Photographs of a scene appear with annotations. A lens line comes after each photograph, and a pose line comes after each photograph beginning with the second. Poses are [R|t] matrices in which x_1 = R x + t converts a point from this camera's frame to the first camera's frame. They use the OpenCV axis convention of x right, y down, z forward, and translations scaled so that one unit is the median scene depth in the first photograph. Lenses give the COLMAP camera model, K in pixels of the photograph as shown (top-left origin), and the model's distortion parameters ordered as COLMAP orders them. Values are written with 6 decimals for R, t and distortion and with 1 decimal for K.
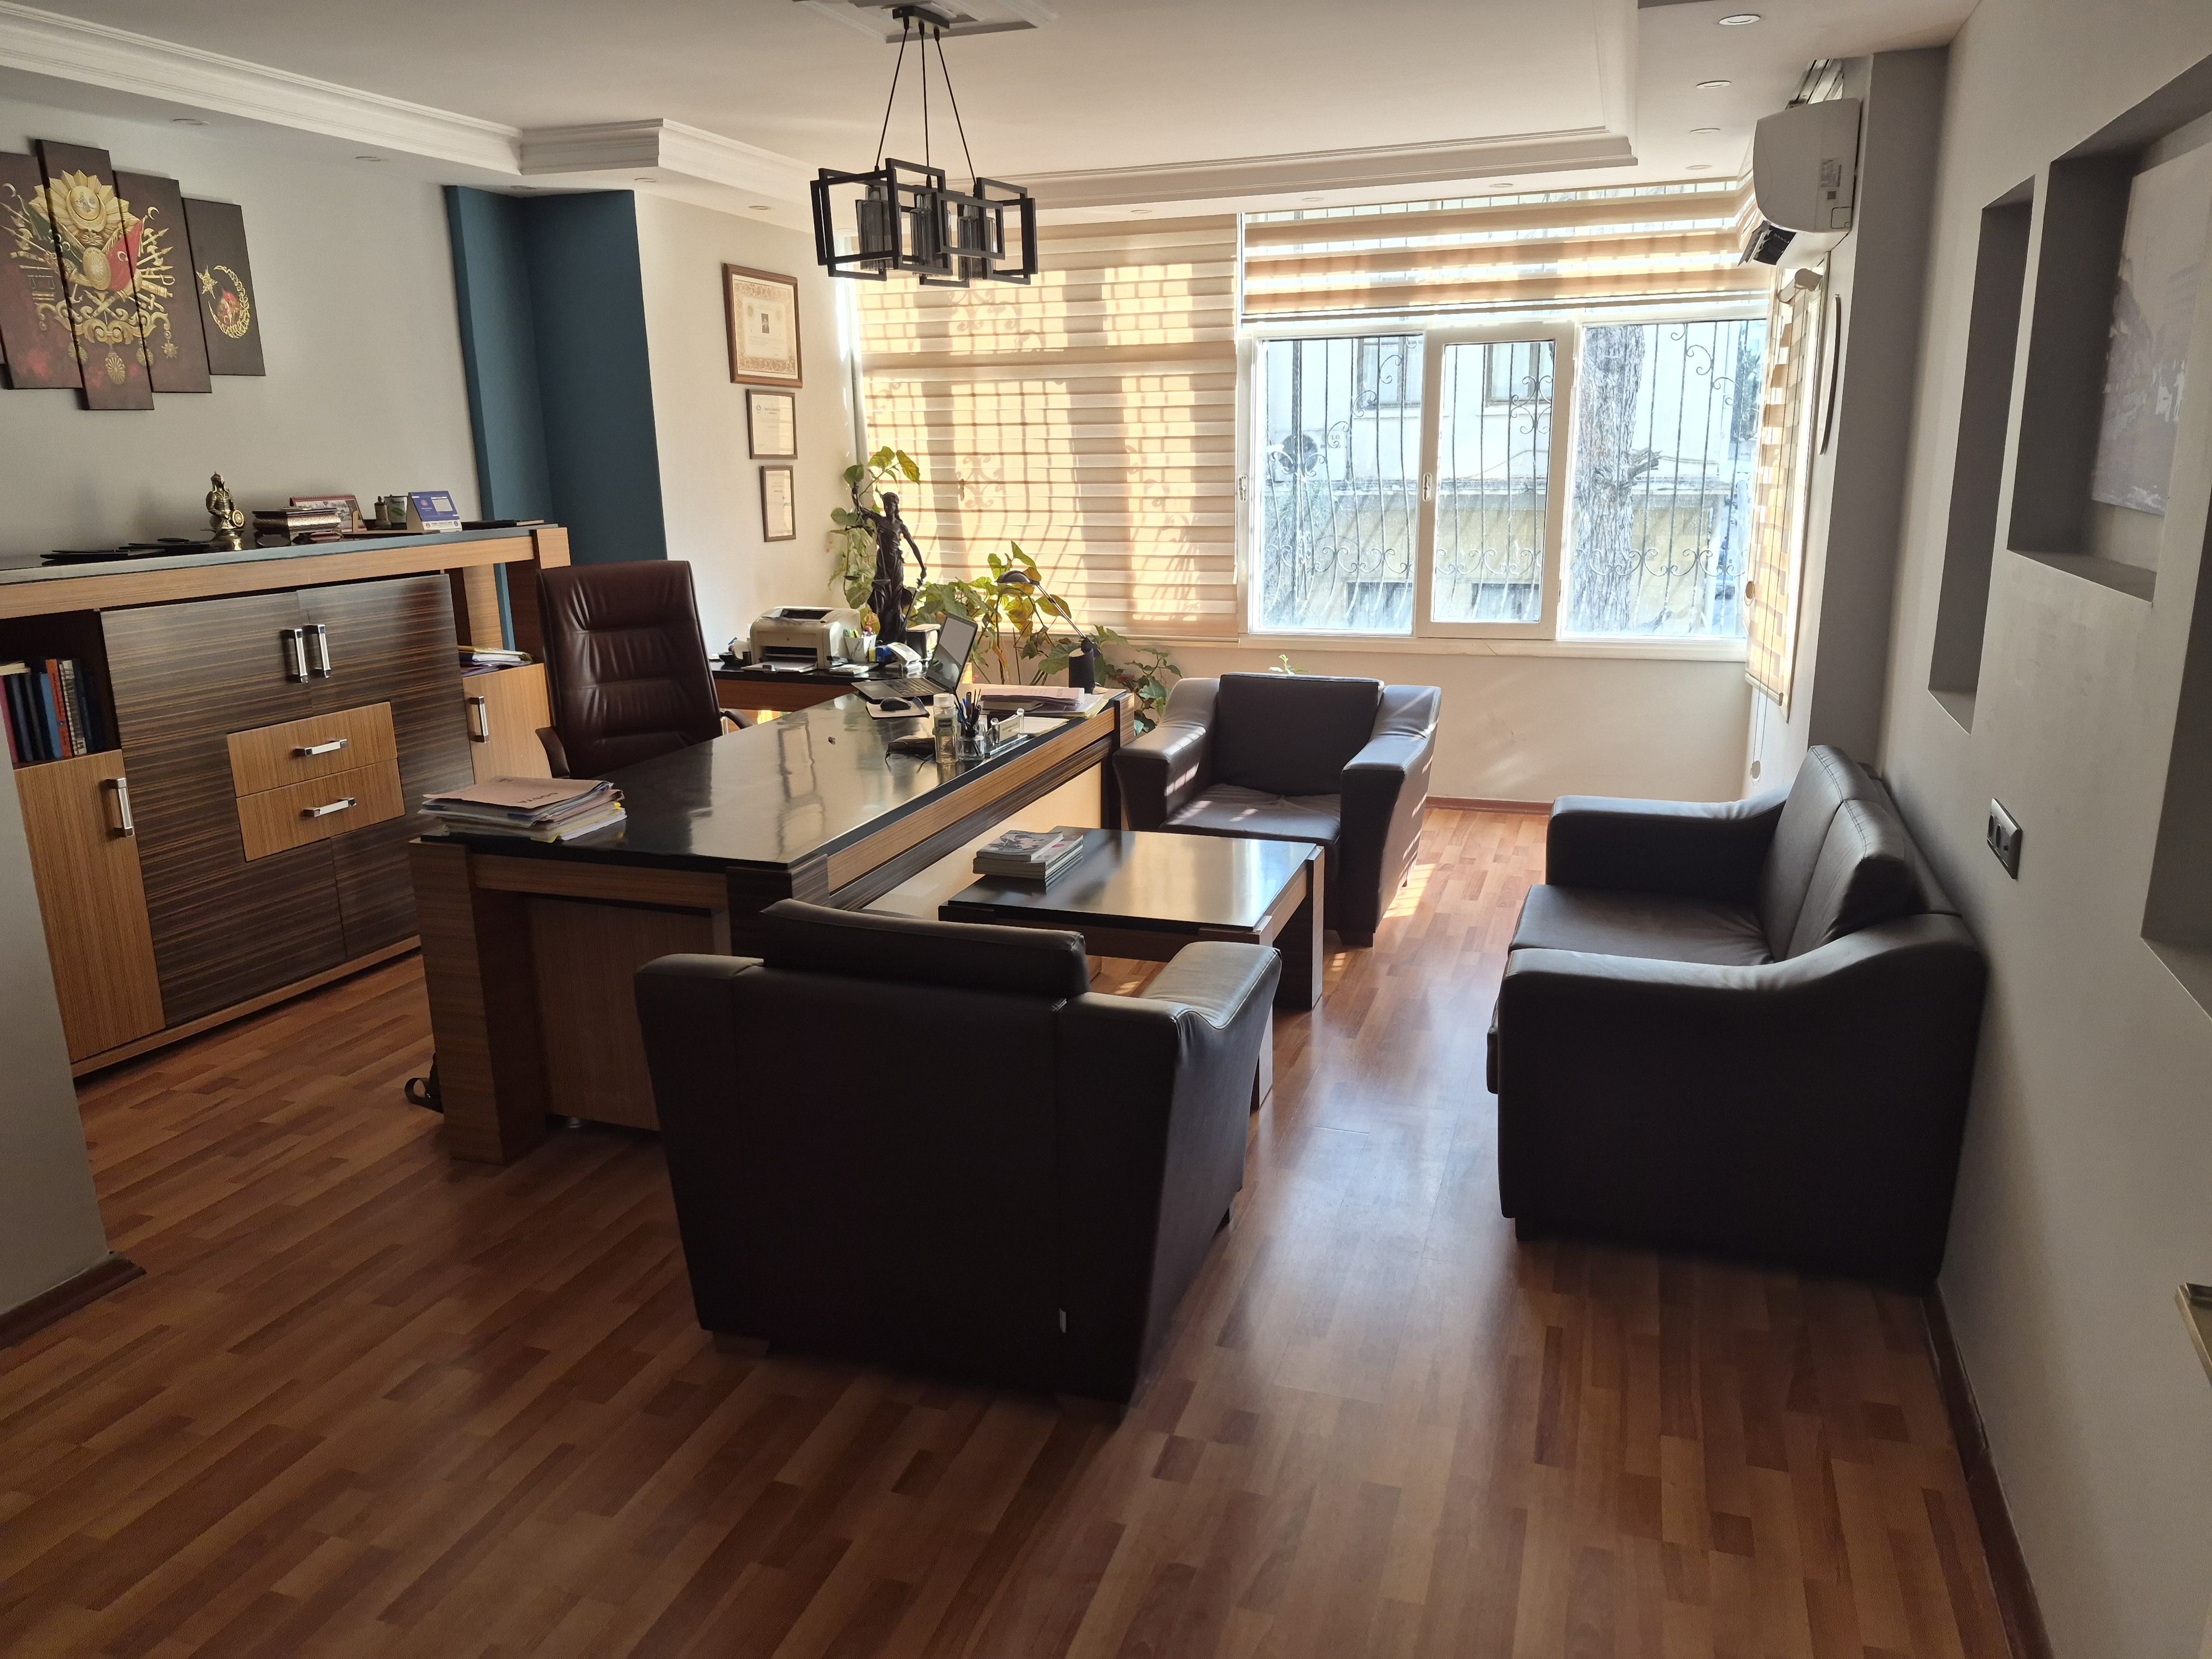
lens RADIAL K [[1546.2, 0, 1105.1], [0, 1546.2, 835.3], [0, 0, 1]] dist [0.031574, -0.018649]
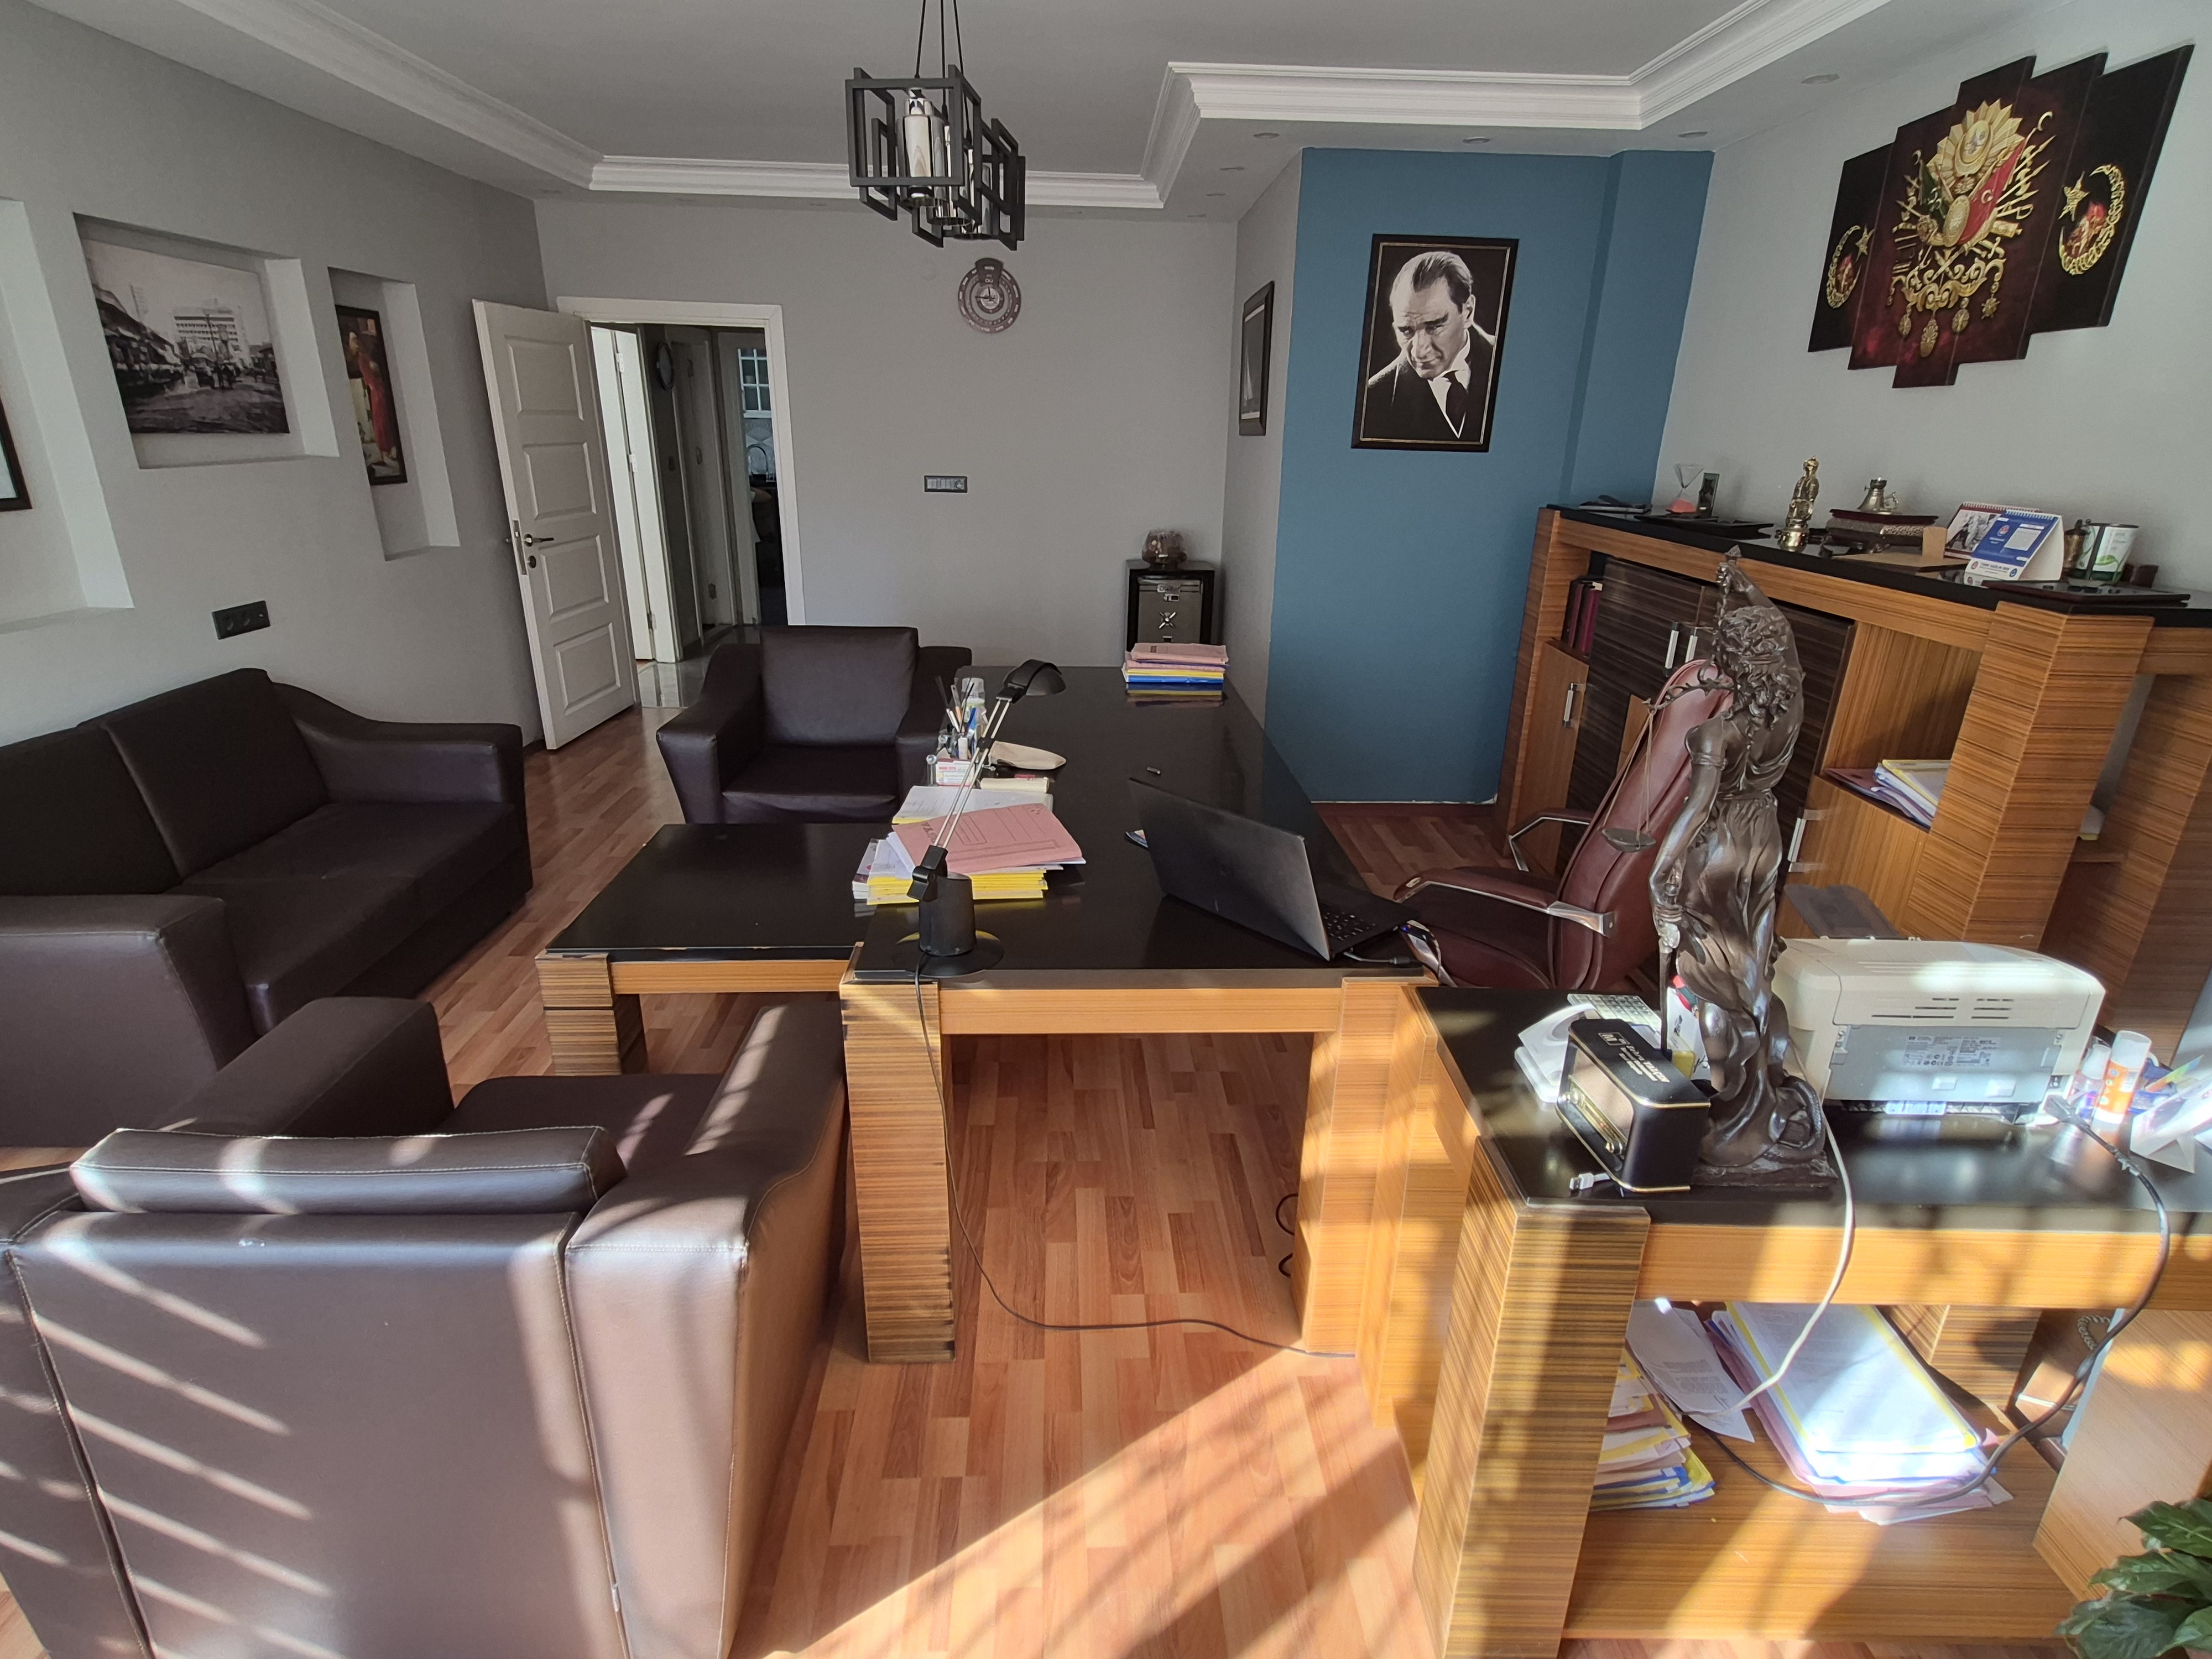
lens RADIAL K [[1099.9, 0, 1110.7], [0, 1099.9, 821.2], [0, 0, 1]] dist [0.004211, -0.000158]
pose [[-0.931928, 0.125772, -0.340134, 0.056773], [-0.092772, 0.824035, 0.558892, -0.380994], [0.350576, 0.552402, -0.756273, 1.469268]]
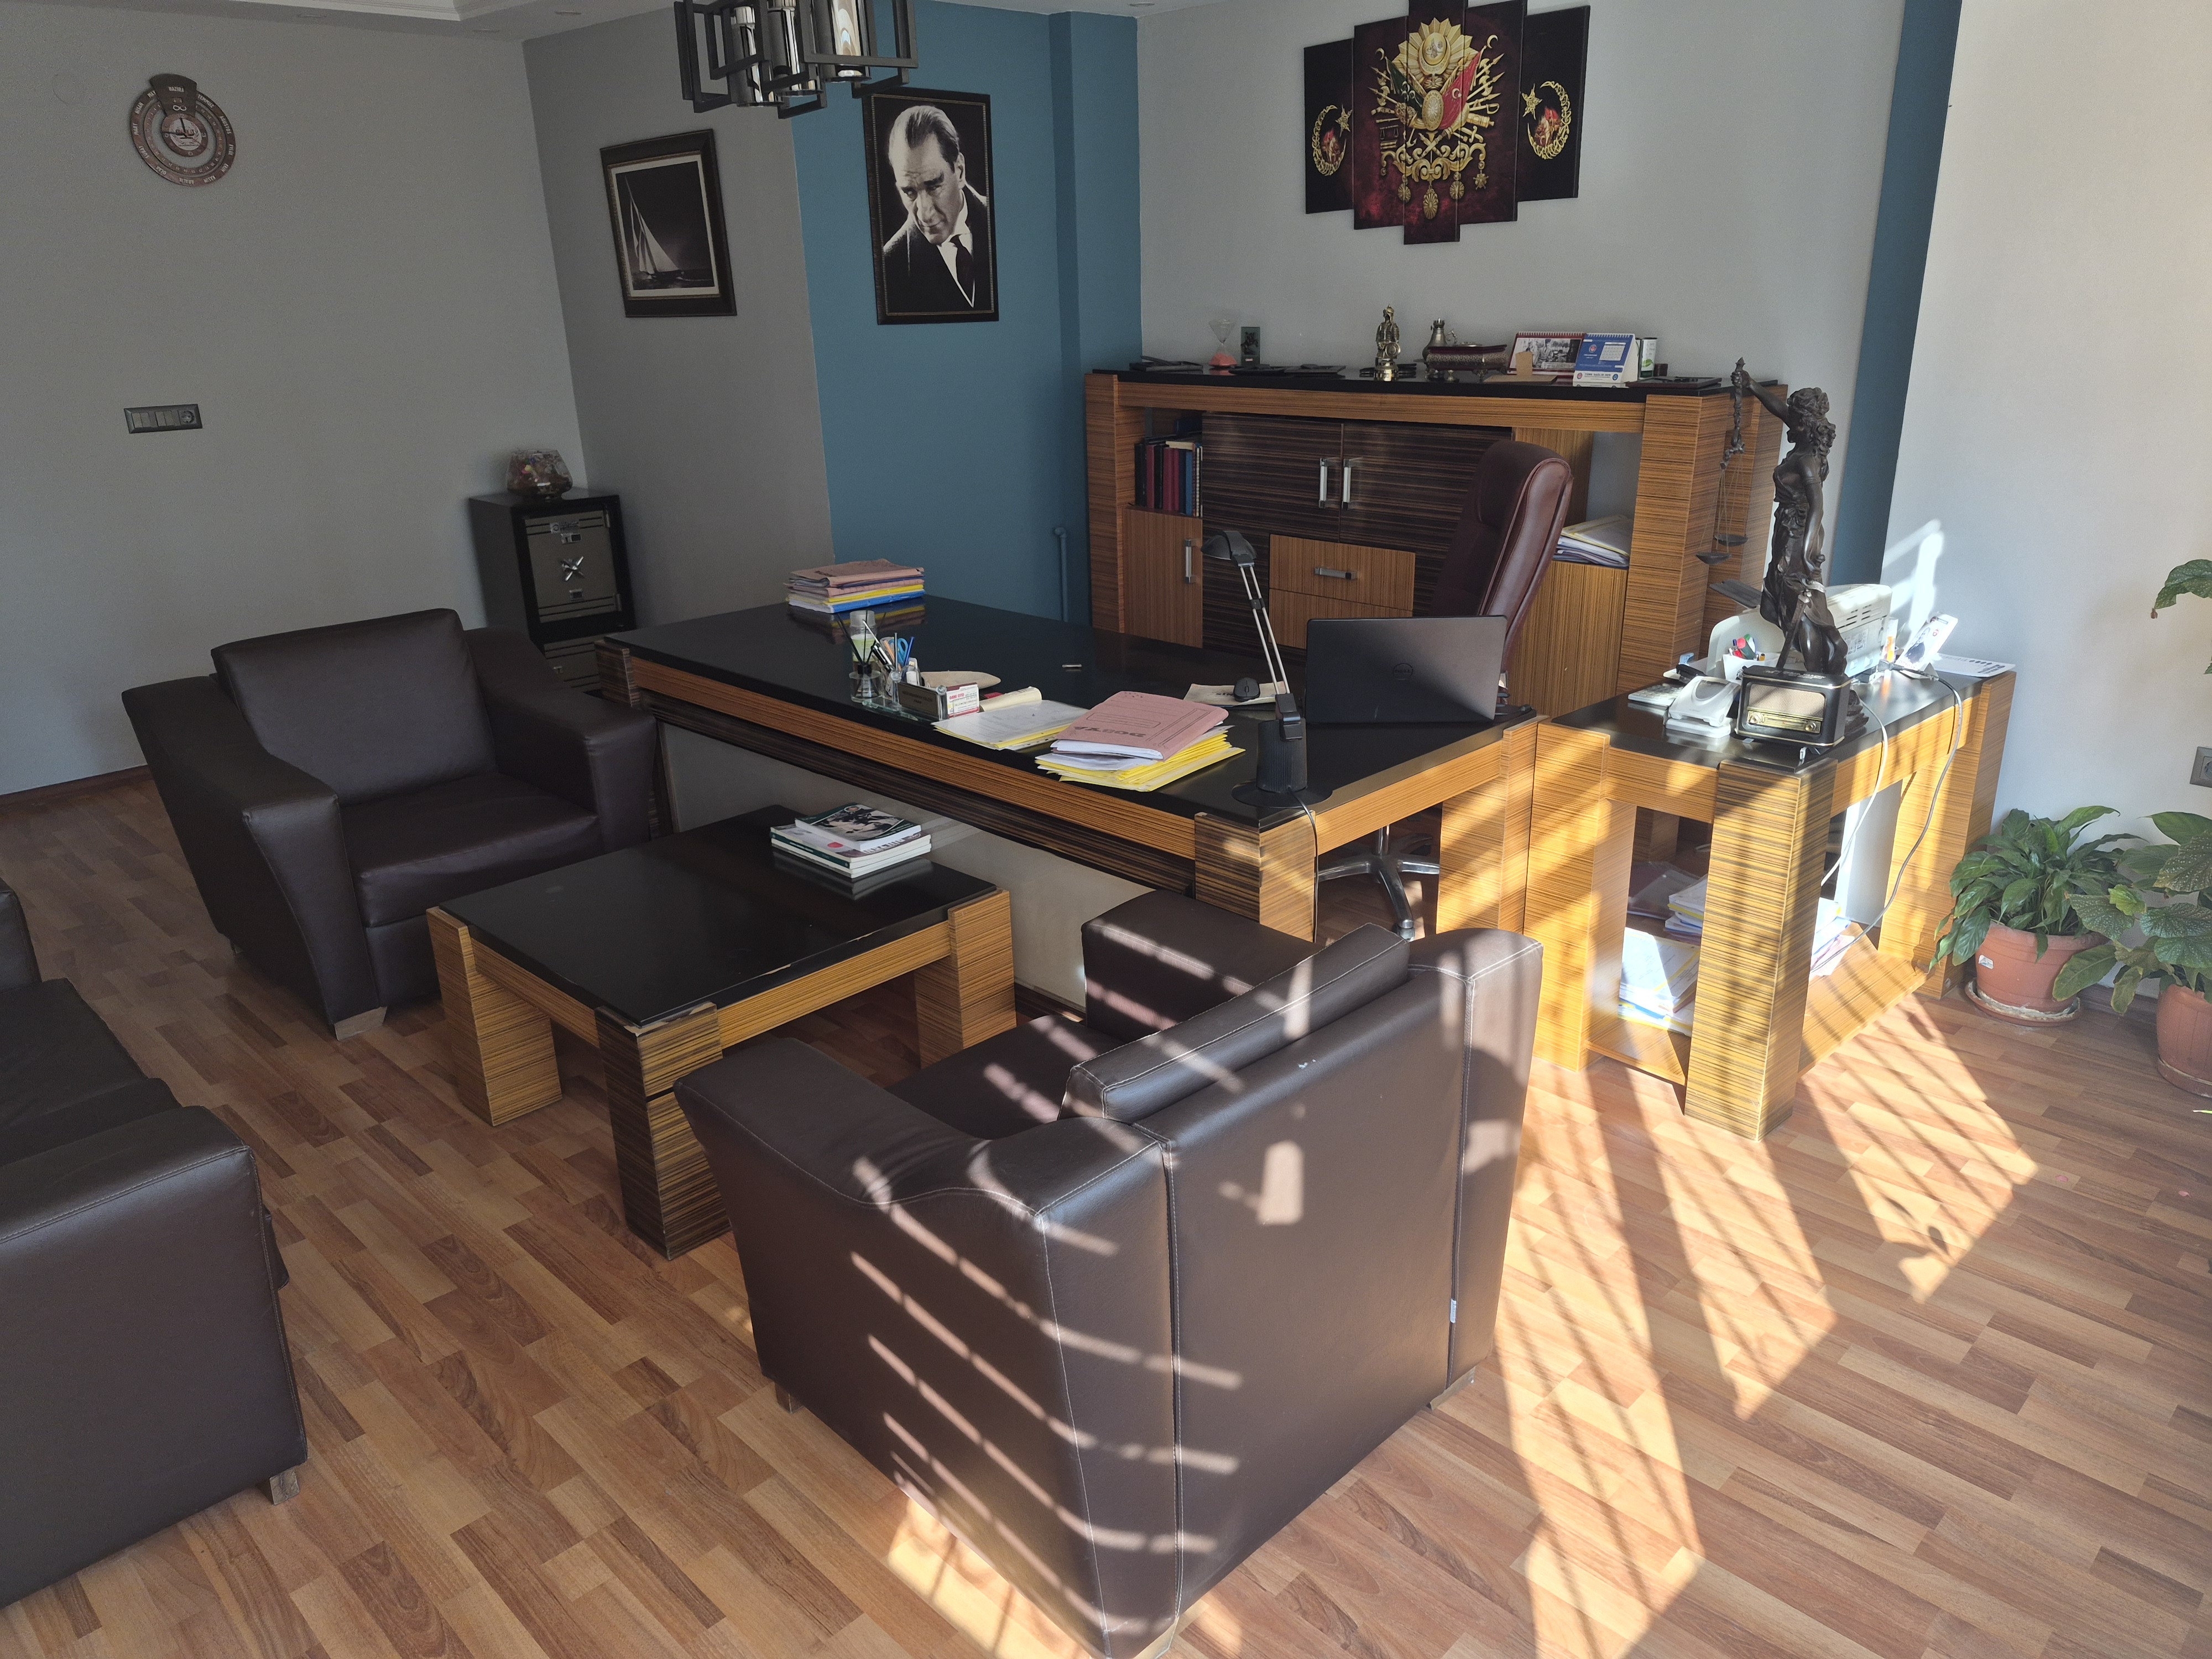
lens RADIAL K [[1546.2, 0, 1122.3], [0, 1546.2, 821.8], [0, 0, 1]] dist [0.031574, -0.018649]
pose [[-0.442174, 0.329222, -0.834323, 0.526632], [-0.191913, 0.873929, 0.446561, -0.366164], [0.876157, 0.357576, -0.323247, 1.321585]]
